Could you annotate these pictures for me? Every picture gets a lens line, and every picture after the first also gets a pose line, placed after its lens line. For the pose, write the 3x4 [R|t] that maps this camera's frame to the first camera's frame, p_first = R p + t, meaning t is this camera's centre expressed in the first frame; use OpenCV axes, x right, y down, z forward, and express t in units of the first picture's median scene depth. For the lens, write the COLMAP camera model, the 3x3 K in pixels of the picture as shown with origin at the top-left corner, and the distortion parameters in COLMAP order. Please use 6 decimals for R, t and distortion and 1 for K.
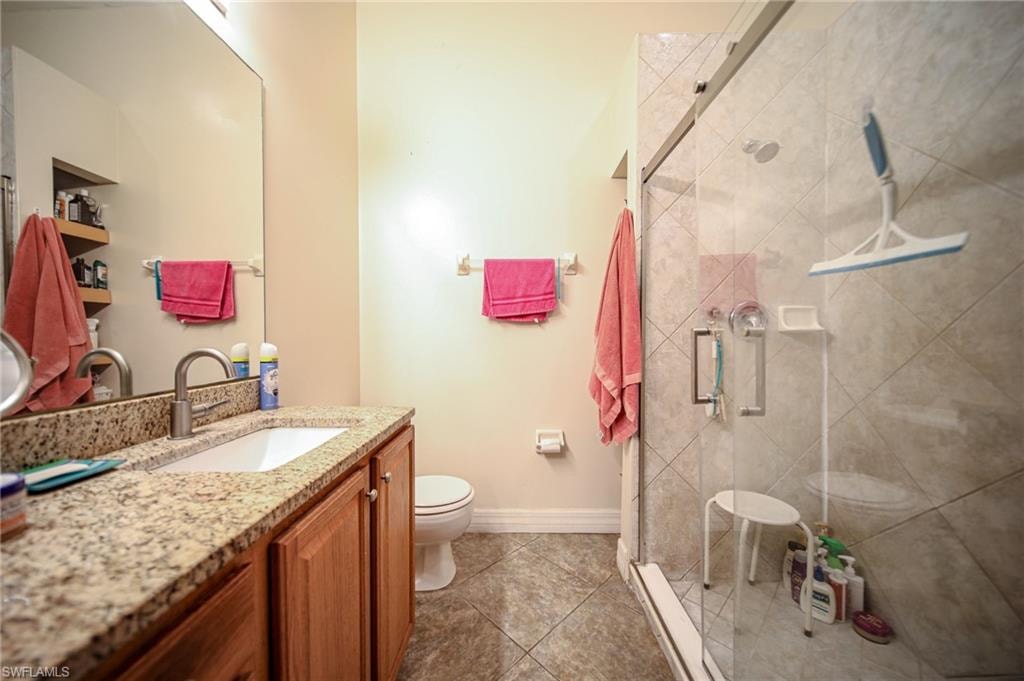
lens RADIAL K [[356.8, 0, 512.0], [0, 356.8, 340.5], [0, 0, 1]] dist [-0.002595, -0.000337]
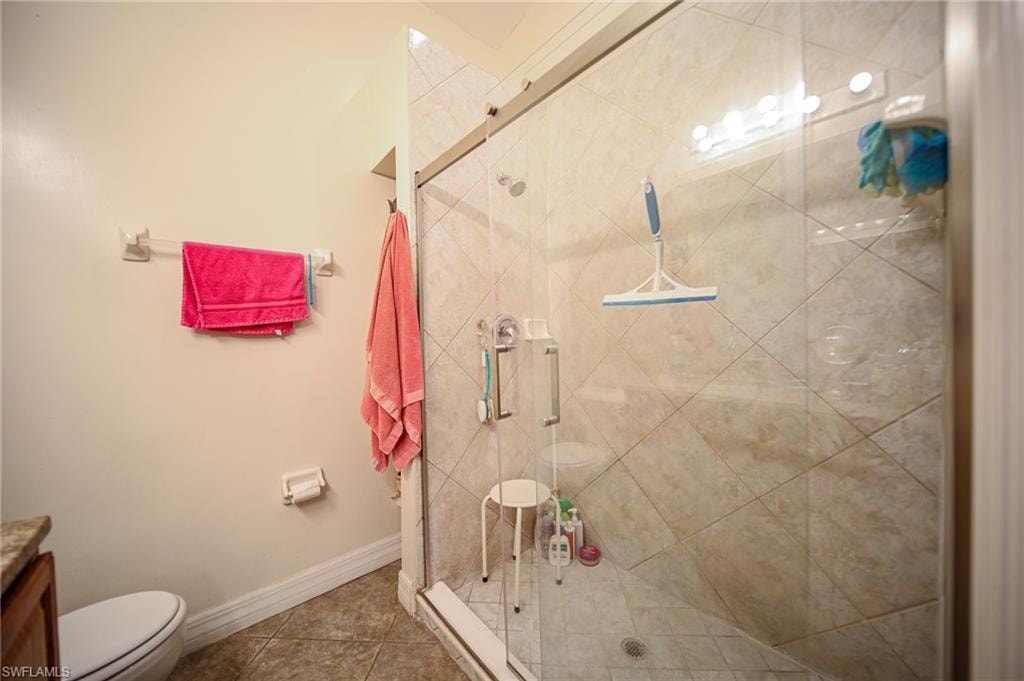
lens RADIAL K [[356.8, 0, 512.0], [0, 356.8, 340.5], [0, 0, 1]] dist [-0.002595, -0.000337]
pose [[0.746474, -0.031295, 0.664679, -0.082715], [0.034725, 0.999364, 0.008055, -0.035529], [-0.664508, 0.017068, 0.747086, 0.131878]]
